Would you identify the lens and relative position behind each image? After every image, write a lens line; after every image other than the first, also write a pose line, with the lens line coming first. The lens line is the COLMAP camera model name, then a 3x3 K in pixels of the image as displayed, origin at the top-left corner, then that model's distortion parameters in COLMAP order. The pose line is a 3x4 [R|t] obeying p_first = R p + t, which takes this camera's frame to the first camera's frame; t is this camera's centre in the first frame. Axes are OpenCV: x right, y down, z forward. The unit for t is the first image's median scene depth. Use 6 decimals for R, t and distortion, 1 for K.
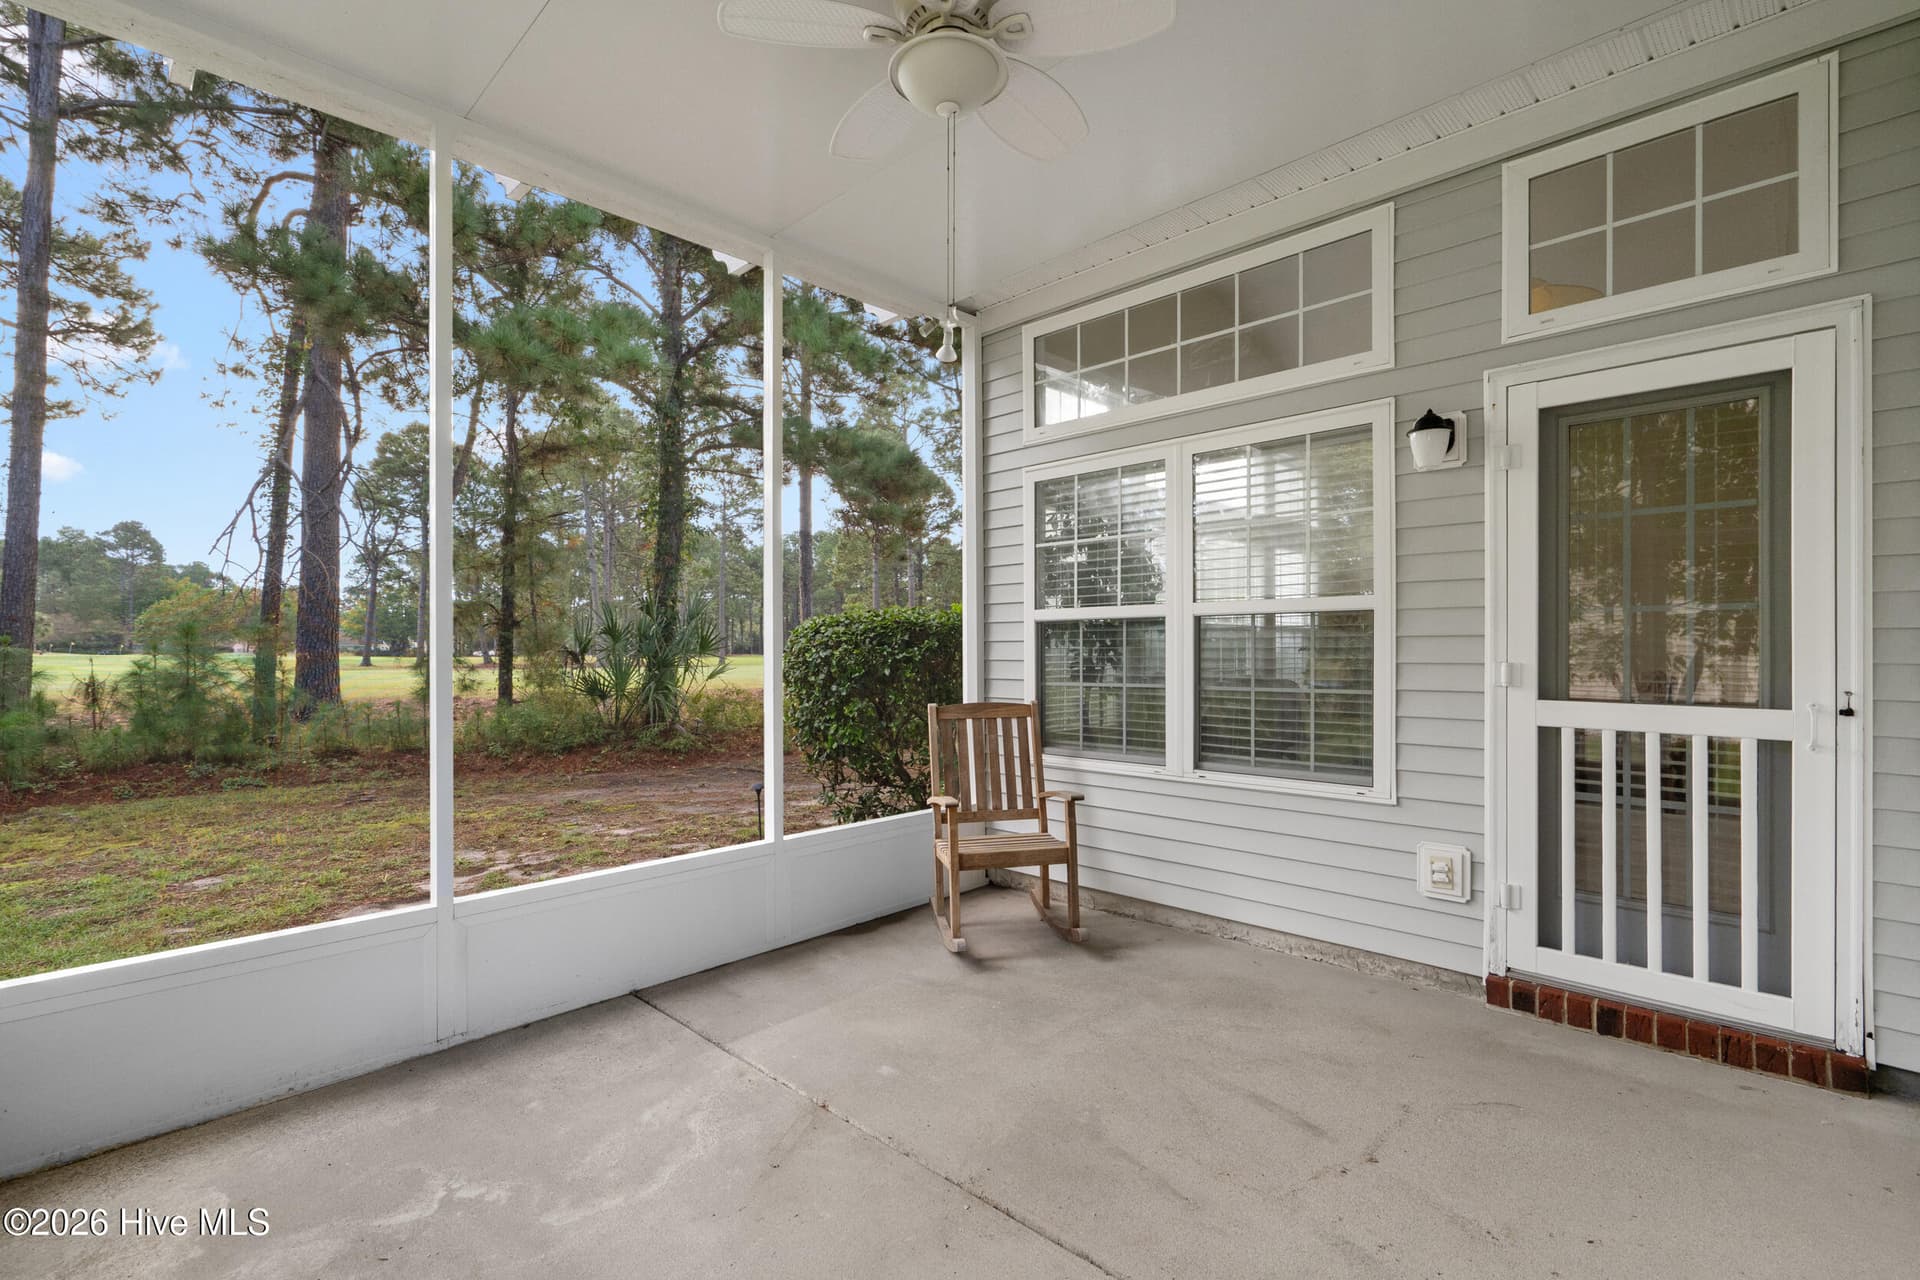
lens RADIAL K [[887.4, 0, 959.1], [0, 887.4, 648.4], [0, 0, 1]] dist [0.000620, -0.000077]
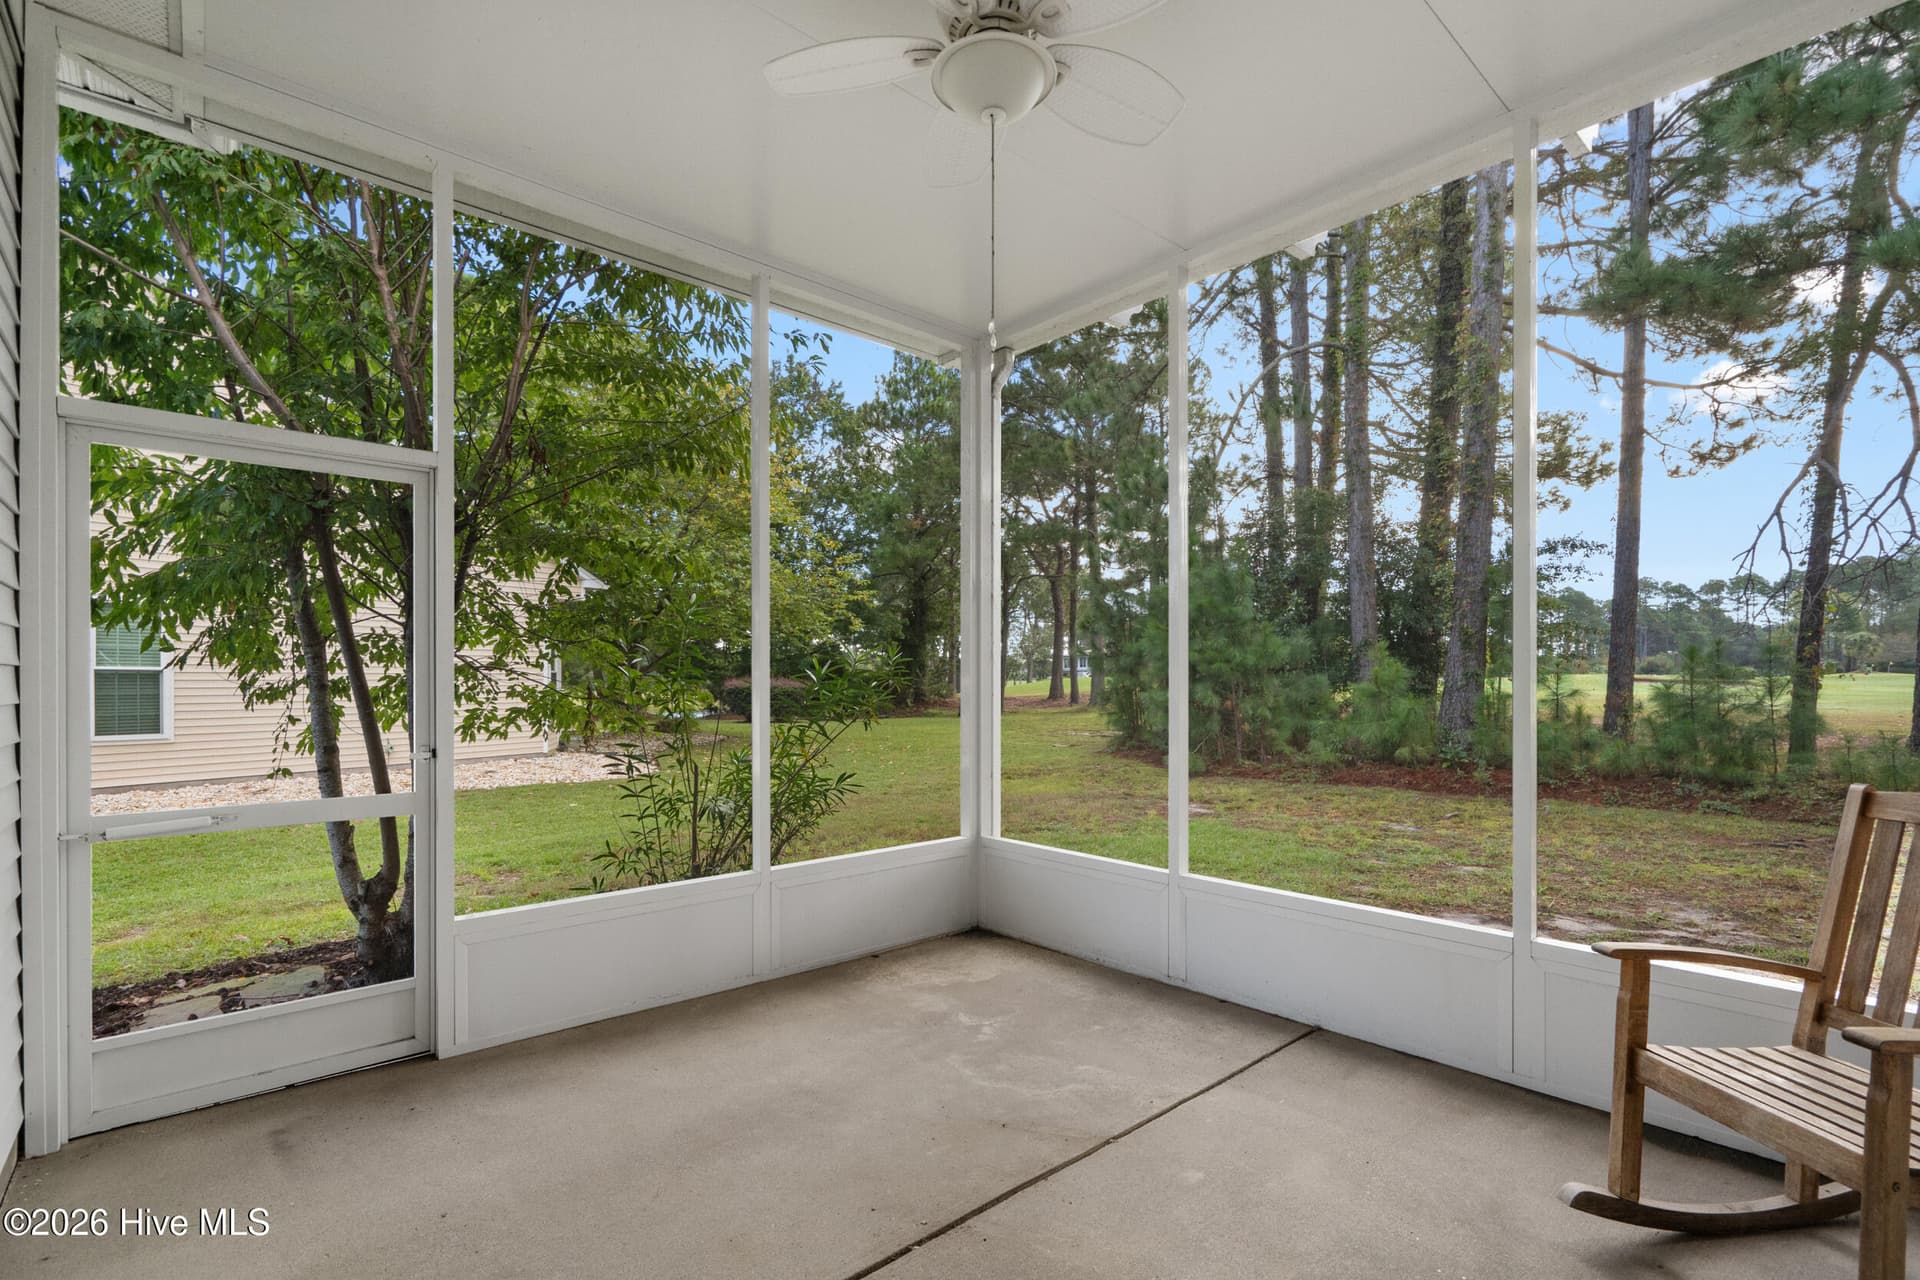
lens RADIAL K [[887.4, 0, 959.4], [0, 887.4, 644.1], [0, 0, 1]] dist [0.000620, -0.000077]
pose [[-0.071130, -0.031847, -0.996959, 0.657879], [0.006147, 0.999457, -0.032366, -0.003844], [0.997448, -0.008430, -0.070895, 0.695912]]
